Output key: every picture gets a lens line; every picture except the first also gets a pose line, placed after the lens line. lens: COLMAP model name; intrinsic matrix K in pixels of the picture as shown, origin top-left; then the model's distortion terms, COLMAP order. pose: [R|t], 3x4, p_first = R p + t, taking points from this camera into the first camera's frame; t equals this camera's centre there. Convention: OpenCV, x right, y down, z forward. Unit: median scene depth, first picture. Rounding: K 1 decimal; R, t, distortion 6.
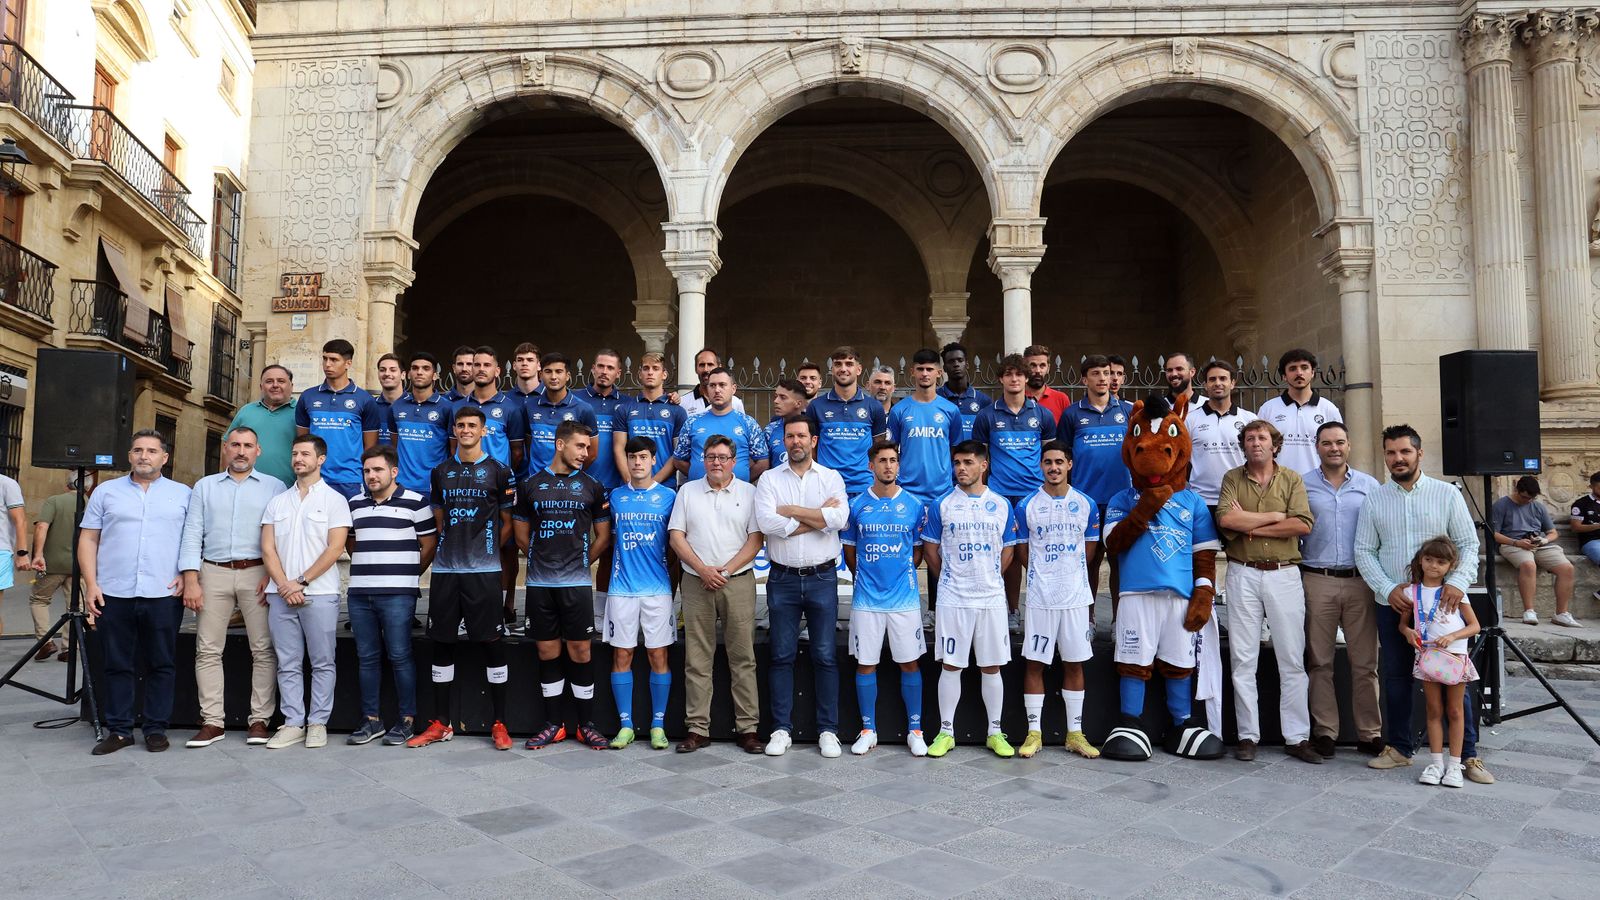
lens RADIAL K [[1071.7, 0, 839.4], [0, 1071.7, 469.0], [0, 0, 1]] dist [-0.048716, 0.033663]
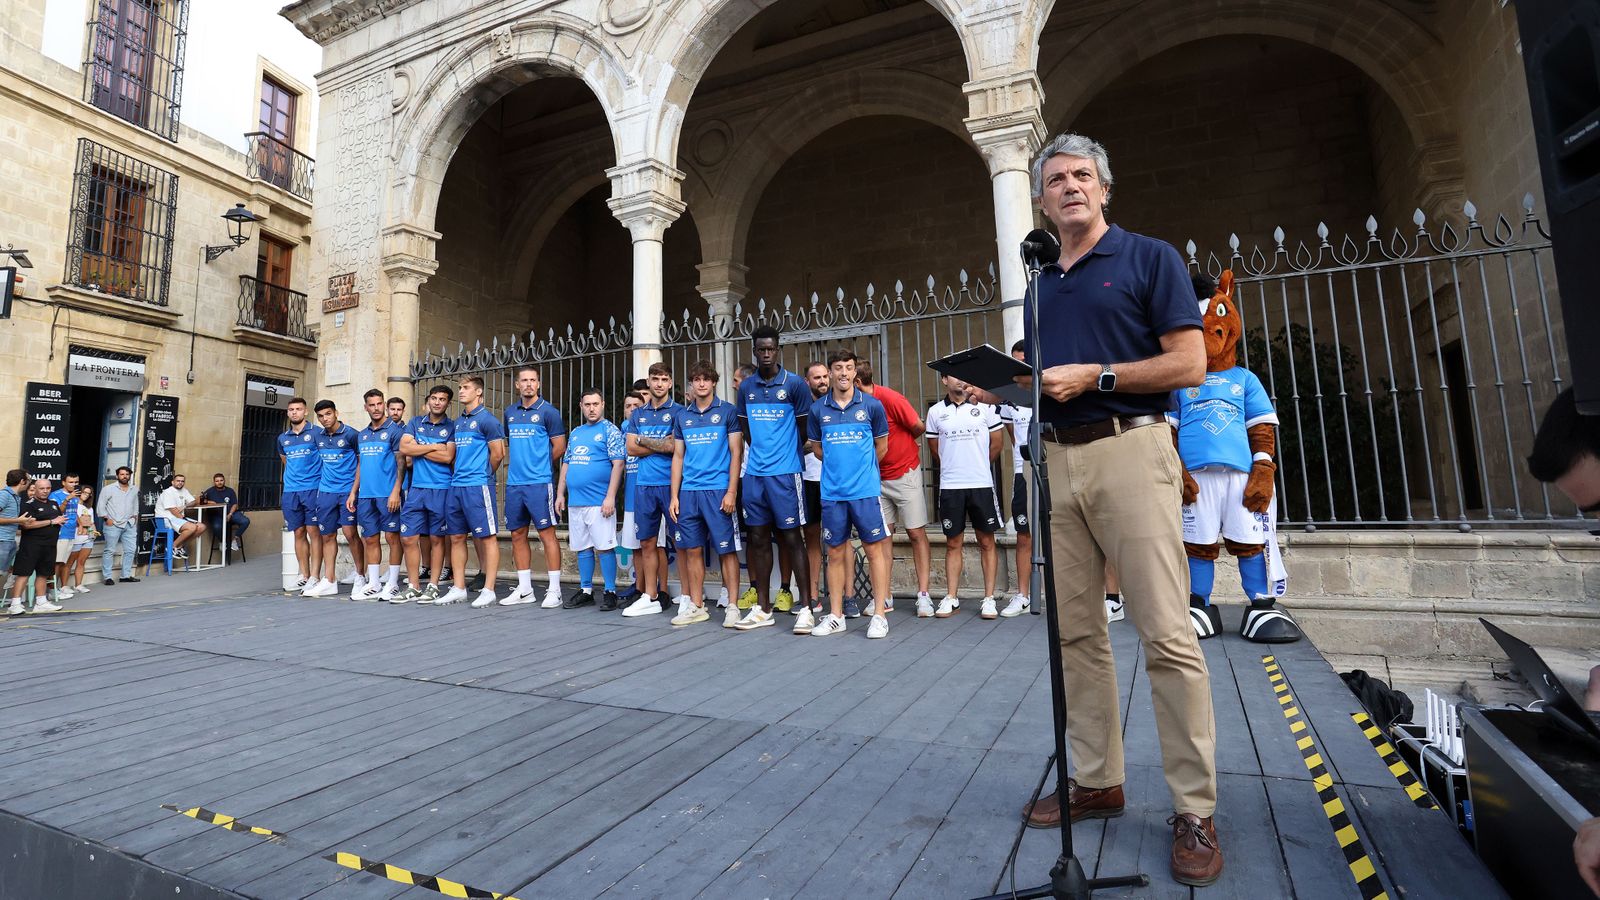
lens RADIAL K [[849.4, 0, 786.8], [0, 849.4, 370.3], [0, 0, 1]] dist [-0.059098, 0.033016]
pose [[0.910085, -0.080780, -0.406472, 0.252607], [0.057544, 0.995949, -0.069090, -0.001598], [0.410406, 0.039488, 0.911047, 0.413522]]
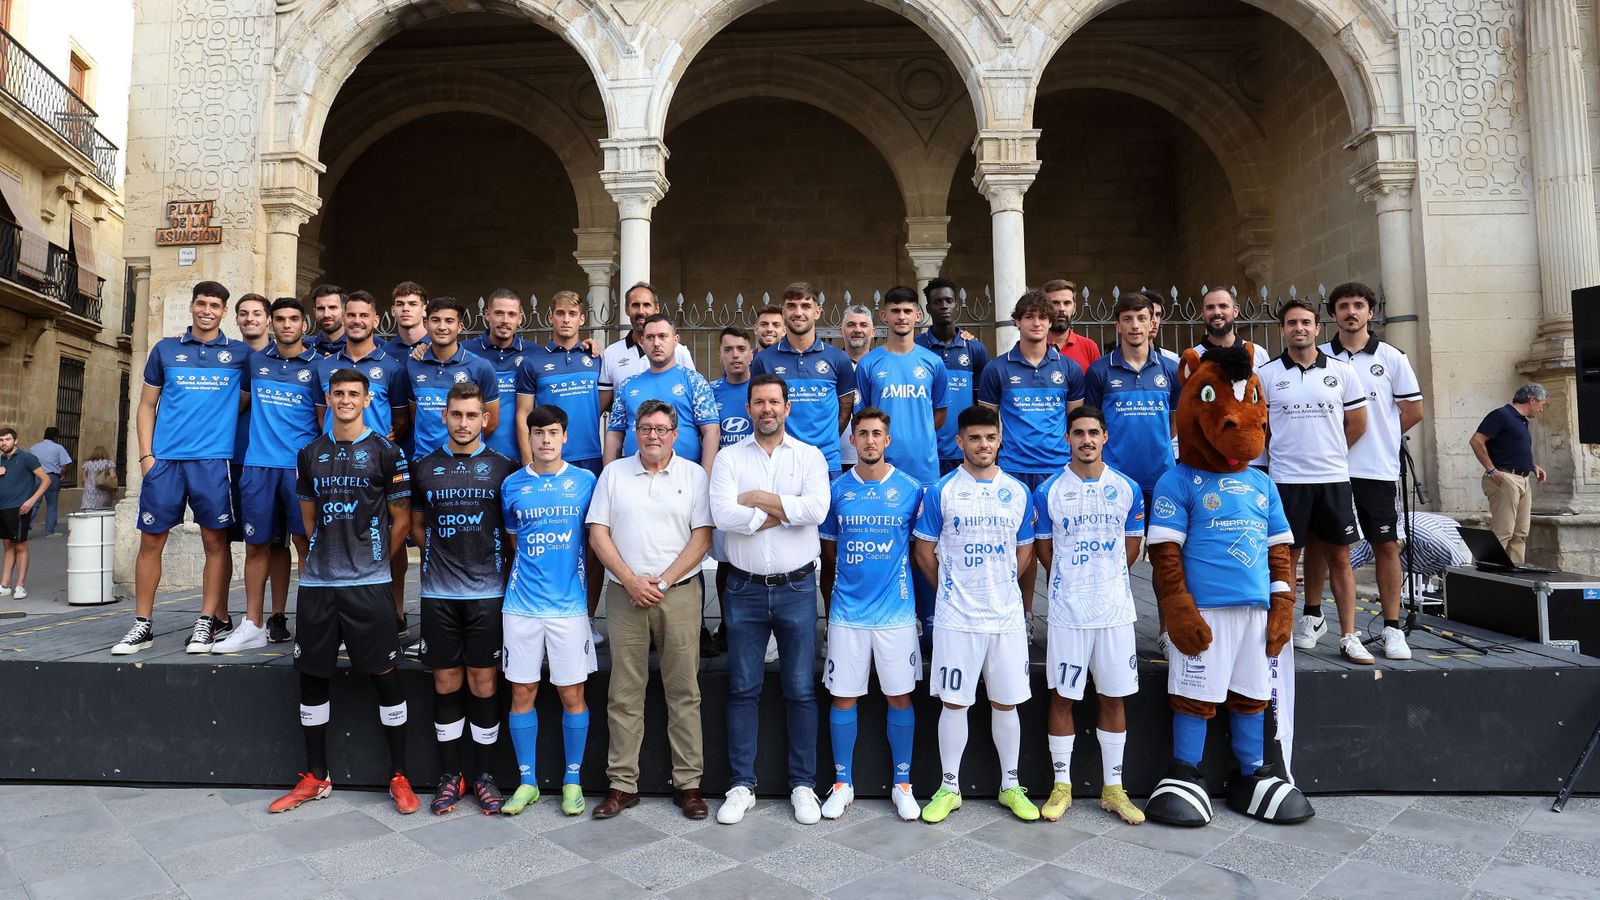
lens RADIAL K [[1071.7, 0, 808.6], [0, 1071.7, 383.8], [0, 0, 1]] dist [-0.048716, 0.033663]
pose [[0.999955, -0.009489, 0.000754, 0.001793], [0.009497, 0.999899, -0.010538, -0.019816], [-0.000654, 0.010545, 0.999944, 0.128788]]
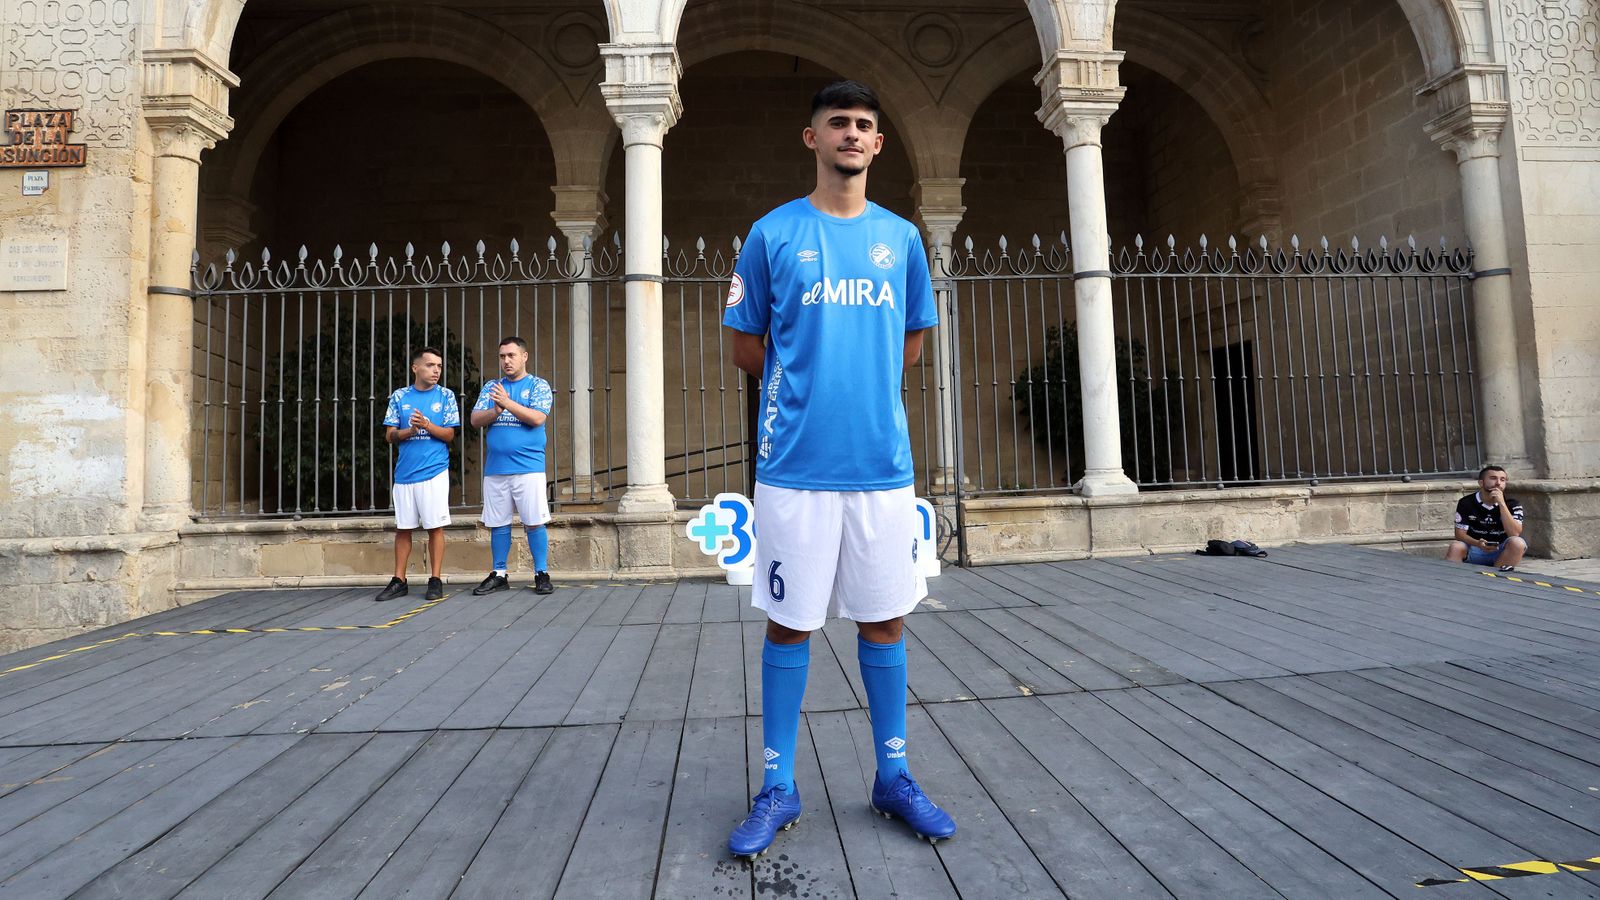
lens RADIAL K [[850.1, 0, 831.1], [0, 850.1, 385.1], [0, 0, 1]] dist [-0.058482, 0.022639]
pose [[0.990232, -0.021386, 0.137781, -0.096708], [0.022343, 0.999736, -0.005408, -0.000599], [-0.137628, 0.008433, 0.990448, 0.436340]]
